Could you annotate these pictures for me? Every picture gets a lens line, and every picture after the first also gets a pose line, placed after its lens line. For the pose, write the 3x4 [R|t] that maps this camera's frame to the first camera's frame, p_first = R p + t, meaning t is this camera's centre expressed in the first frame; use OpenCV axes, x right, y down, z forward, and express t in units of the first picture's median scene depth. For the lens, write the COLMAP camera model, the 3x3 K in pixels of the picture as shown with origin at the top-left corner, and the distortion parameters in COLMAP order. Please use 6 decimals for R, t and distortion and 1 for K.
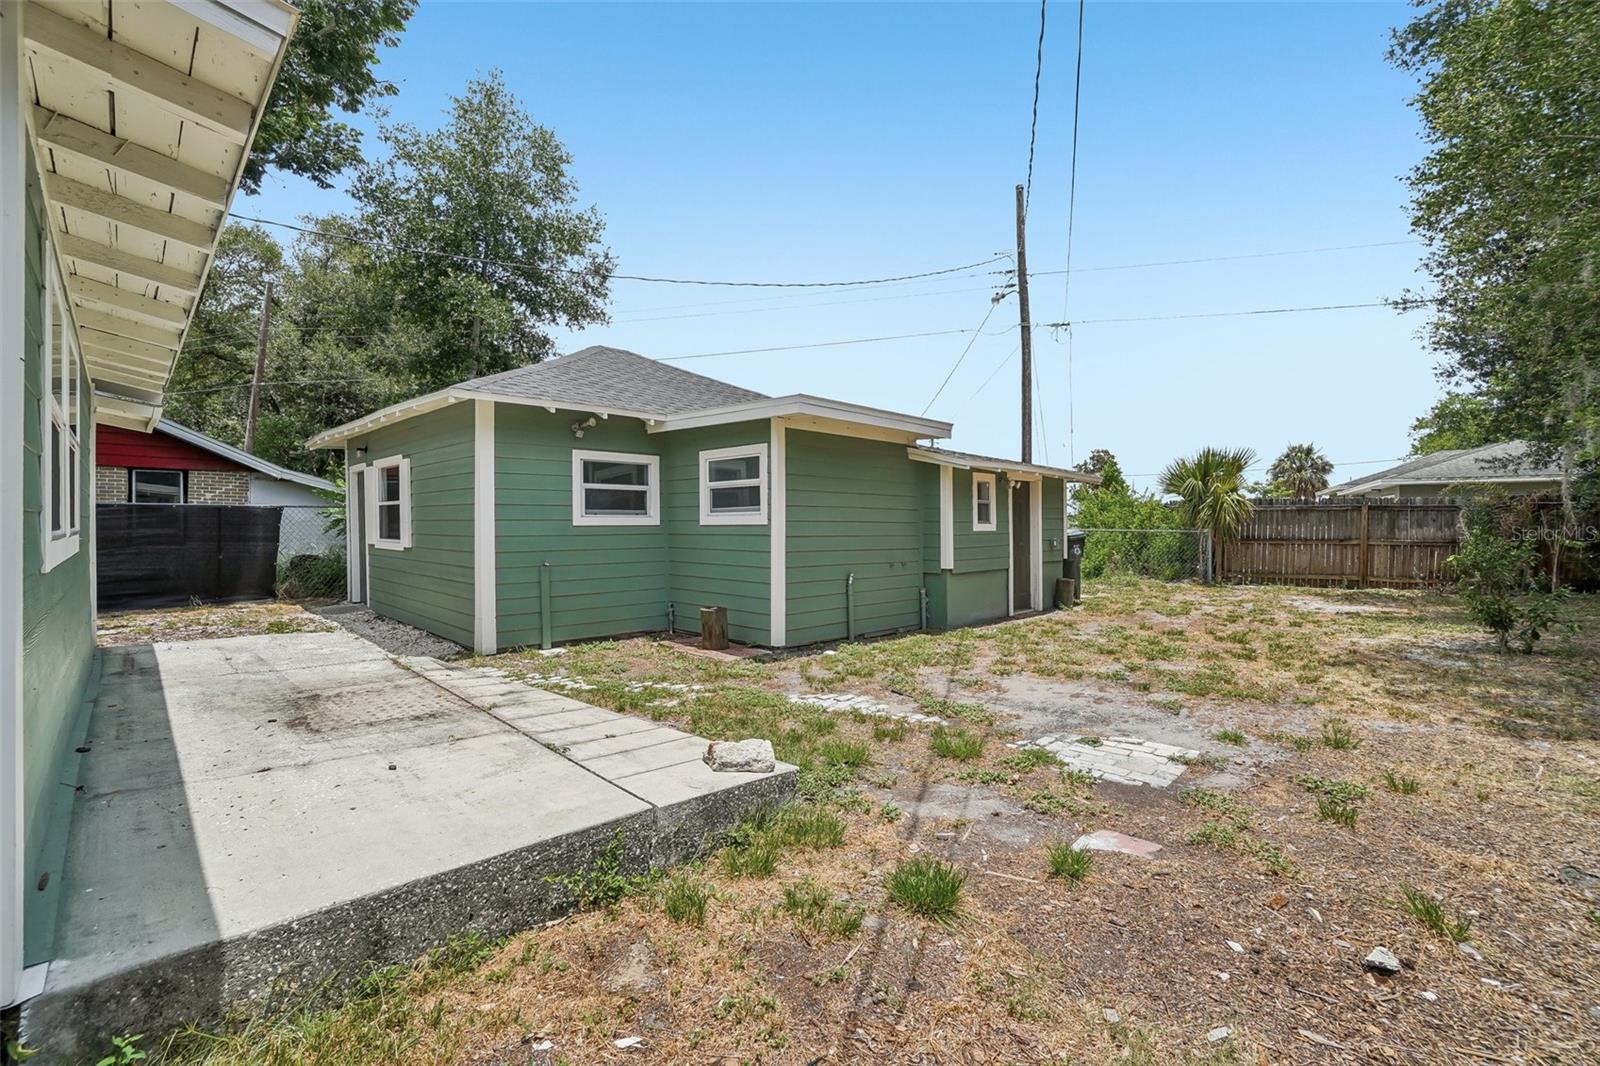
lens RADIAL K [[718.1, 0, 785.1], [0, 718.1, 522.9], [0, 0, 1]] dist [-0.047894, 0.019820]
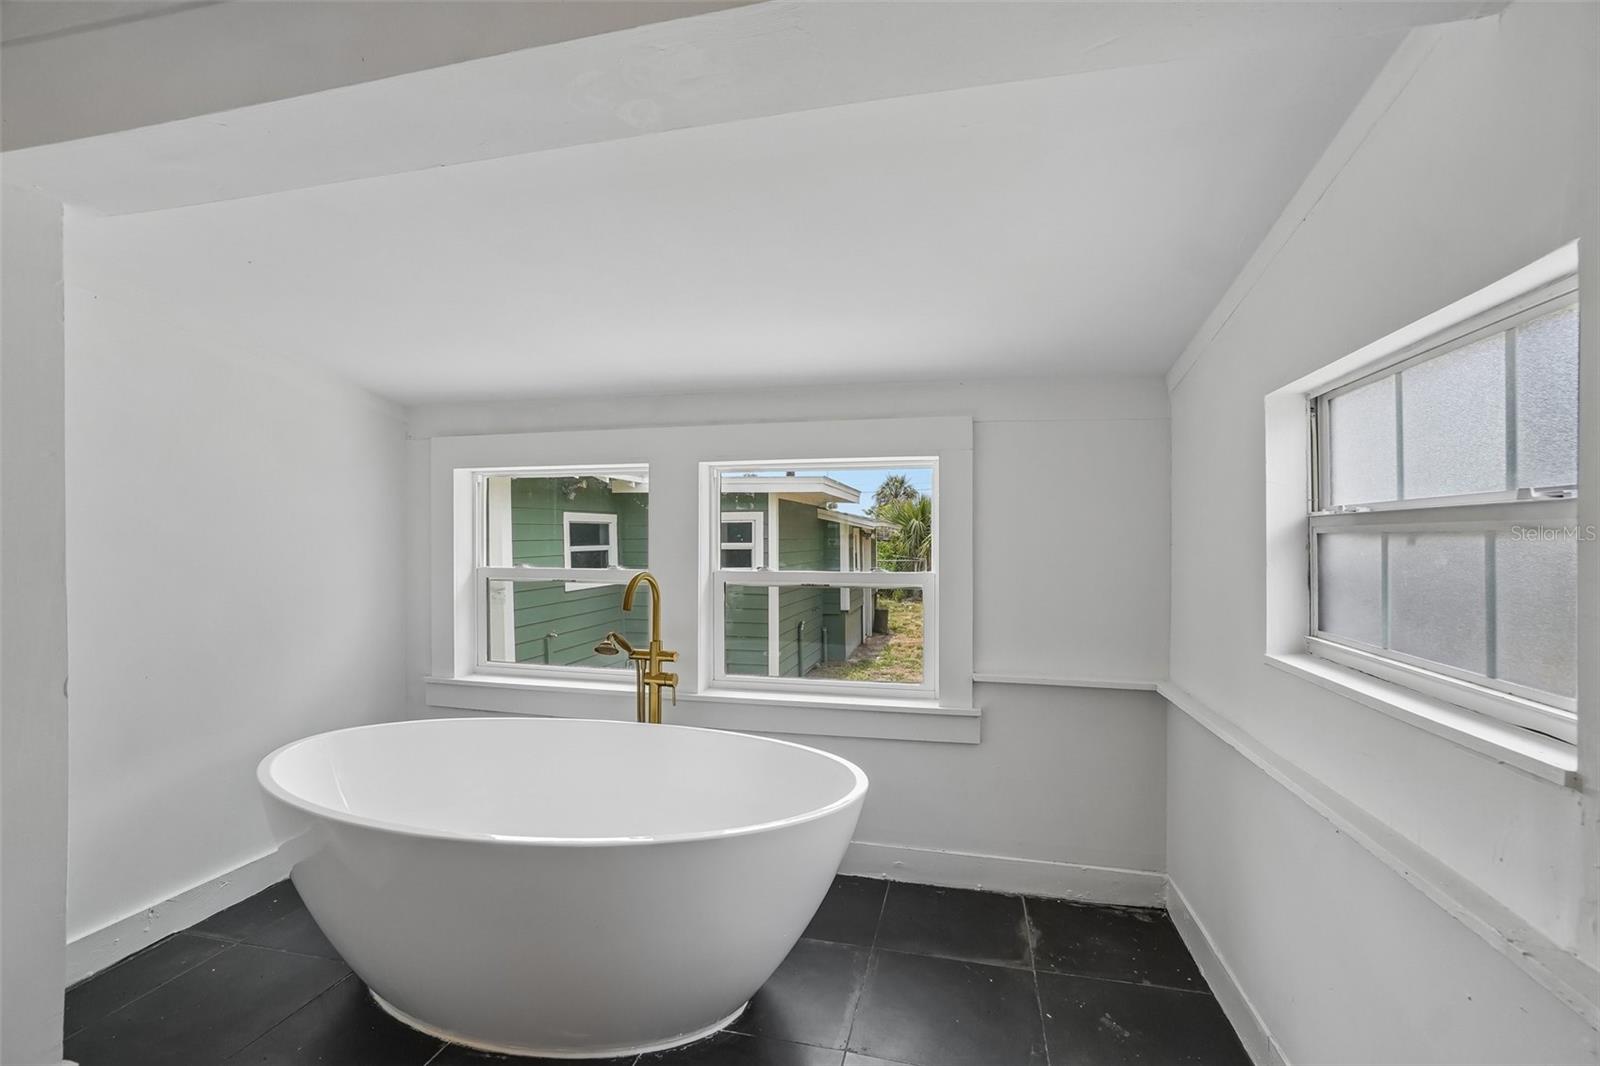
lens RADIAL K [[718.1, 0, 802.2], [0, 718.1, 532.5], [0, 0, 1]] dist [-0.047894, 0.019820]
pose [[0.850647, -0.001787, 0.525734, -0.432879], [0.001836, 0.999998, 0.000429, -0.061453], [-0.525734, 0.000601, 0.850649, 0.016344]]
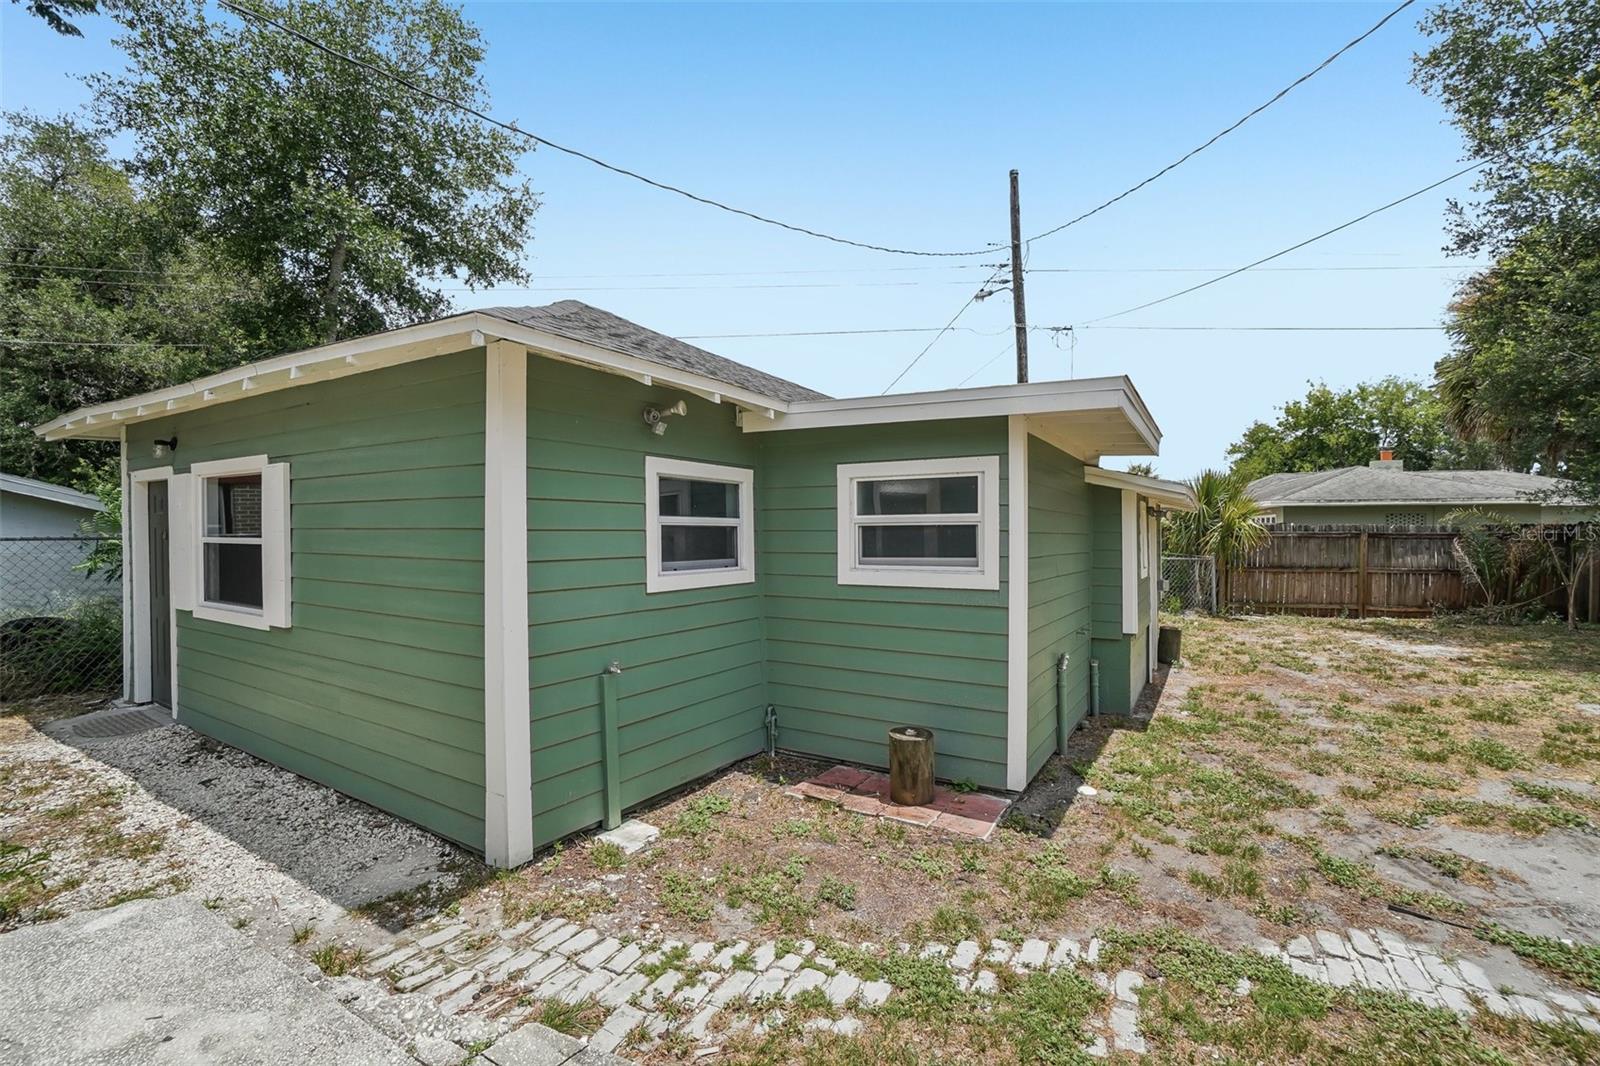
lens RADIAL K [[718.1, 0, 797.5], [0, 718.1, 531.5], [0, 0, 1]] dist [-0.047894, 0.019820]
pose [[0.969453, 0.002218, 0.245266, -0.261729], [-0.002432, 0.999997, 0.000573, -0.036517], [-0.245264, -0.001152, 0.969456, 0.353267]]
